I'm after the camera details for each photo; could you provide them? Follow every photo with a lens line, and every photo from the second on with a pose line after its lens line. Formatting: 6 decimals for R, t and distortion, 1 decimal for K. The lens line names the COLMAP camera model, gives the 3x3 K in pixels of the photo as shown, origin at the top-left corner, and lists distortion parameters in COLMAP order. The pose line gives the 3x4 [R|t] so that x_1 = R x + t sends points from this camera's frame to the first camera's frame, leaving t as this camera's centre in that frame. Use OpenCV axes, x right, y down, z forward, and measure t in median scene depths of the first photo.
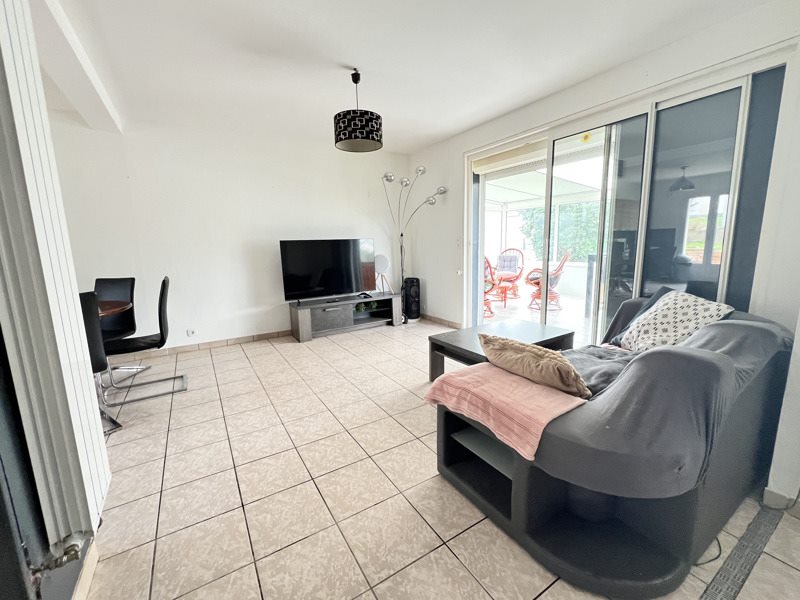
lens RADIAL K [[335.8, 0, 400.0], [0, 335.8, 300.0], [0, 0, 1]] dist [0.000520, 0.000039]
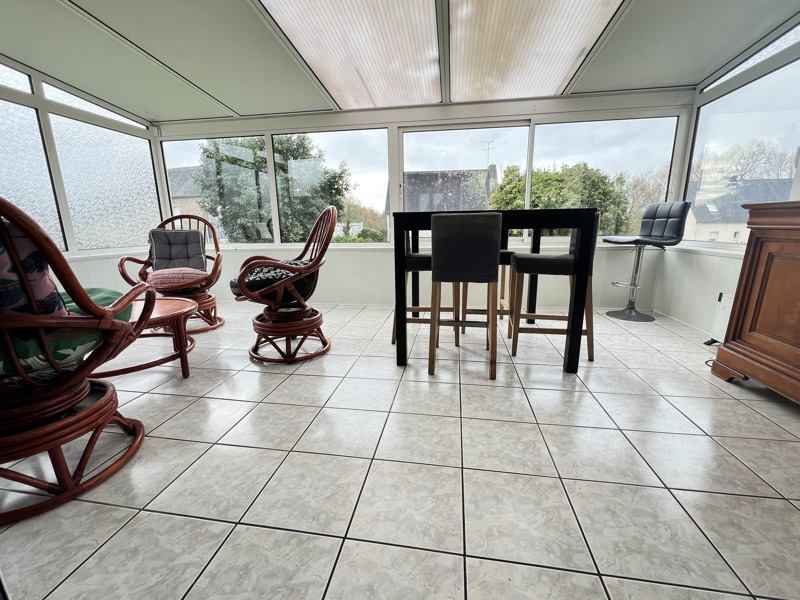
lens RADIAL K [[335.8, 0, 400.0], [0, 335.8, 300.0], [0, 0, 1]] dist [0.000520, 0.000039]
pose [[0.654154, -0.142734, 0.742772, 0.192524], [0.119017, 0.989223, 0.085276, -0.051388], [-0.746939, 0.032619, 0.664092, 0.551086]]
